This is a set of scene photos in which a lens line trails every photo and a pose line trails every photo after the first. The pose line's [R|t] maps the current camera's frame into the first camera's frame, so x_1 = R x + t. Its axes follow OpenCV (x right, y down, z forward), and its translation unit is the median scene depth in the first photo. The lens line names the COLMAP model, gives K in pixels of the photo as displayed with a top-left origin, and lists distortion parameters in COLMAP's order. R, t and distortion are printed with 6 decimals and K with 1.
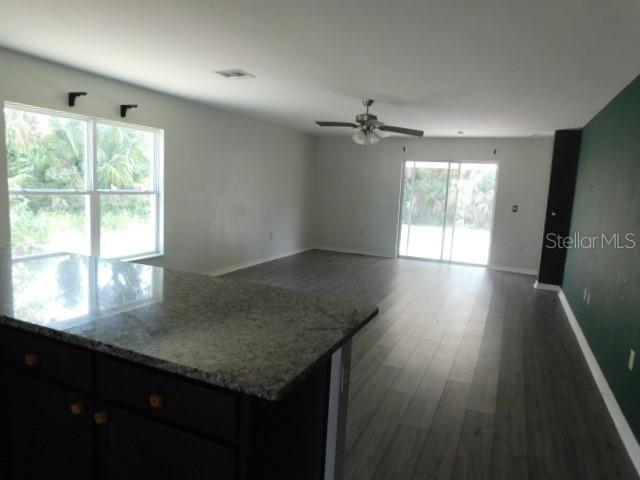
lens RADIAL K [[434.7, 0, 320.0], [0, 434.7, 240.0], [0, 0, 1]] dist [-0.049013, 0.063930]
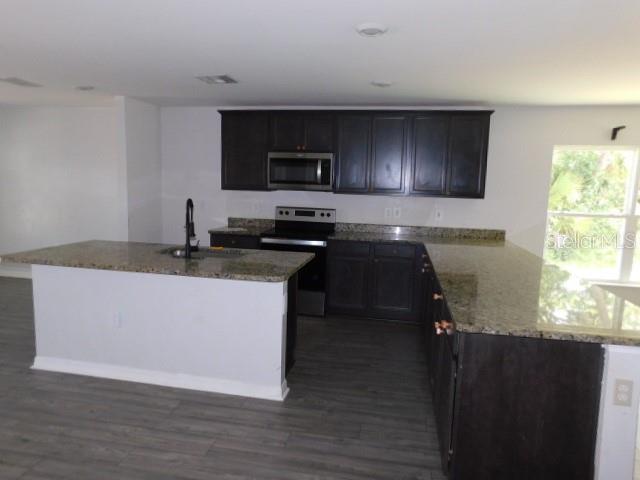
lens RADIAL K [[434.7, 0, 320.0], [0, 434.7, 240.0], [0, 0, 1]] dist [-0.049013, 0.063930]
pose [[0.230062, 0.081724, -0.969739, 0.197811], [-0.140927, 0.988762, 0.049894, 0.002744], [0.962918, 0.125183, 0.238993, 0.004830]]
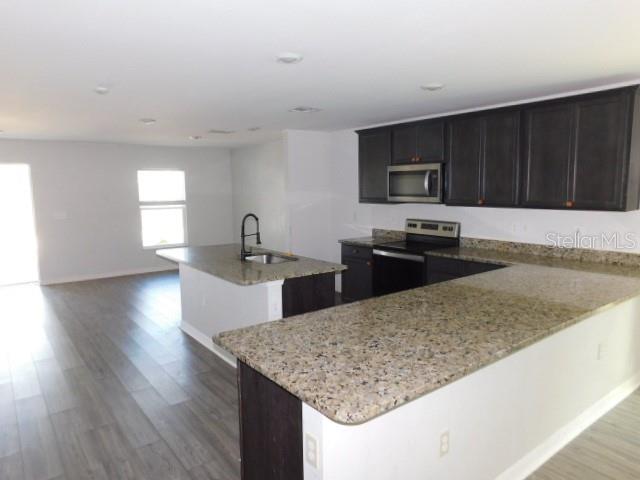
lens RADIAL K [[434.7, 0, 320.0], [0, 434.7, 240.0], [0, 0, 1]] dist [-0.049013, 0.063930]
pose [[-0.477430, 0.056836, -0.876829, 0.179864], [-0.126155, 0.983133, 0.132417, -0.048542], [0.869566, 0.173837, -0.462208, 0.311506]]
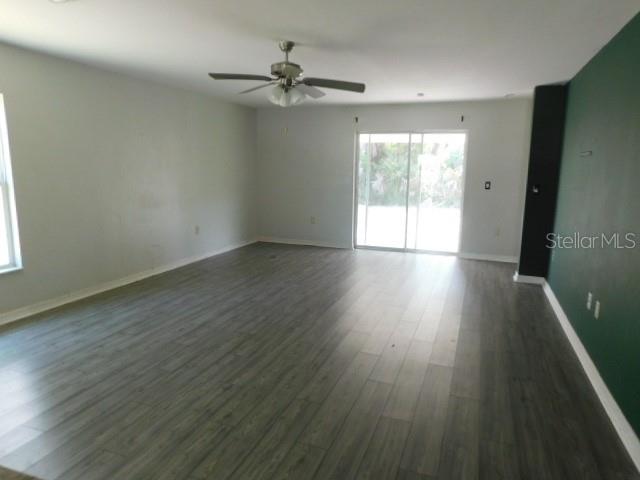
lens RADIAL K [[434.7, 0, 320.0], [0, 434.7, 240.0], [0, 0, 1]] dist [-0.049013, 0.063930]
pose [[0.997133, -0.046487, 0.059713, 0.071162], [0.044056, 0.998171, 0.041403, -0.016258], [-0.061529, -0.038653, 0.997357, 0.178619]]
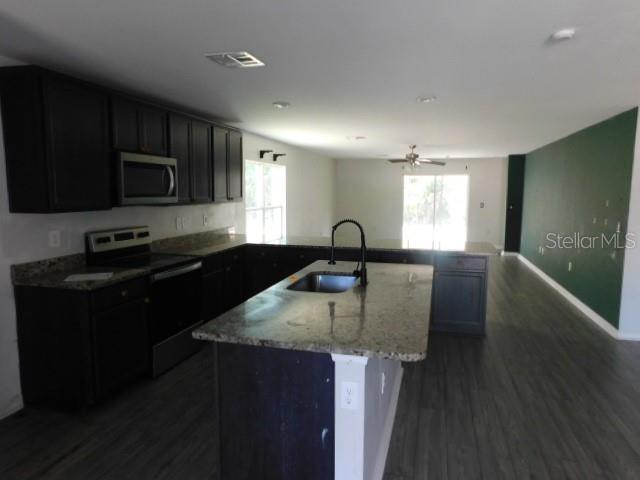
lens RADIAL K [[434.7, 0, 320.0], [0, 434.7, 240.0], [0, 0, 1]] dist [-0.049013, 0.063930]
pose [[0.986720, -0.063055, 0.149692, -0.340970], [0.064950, 0.997858, -0.007795, 0.021951], [-0.148880, 0.017413, 0.988702, -0.396560]]
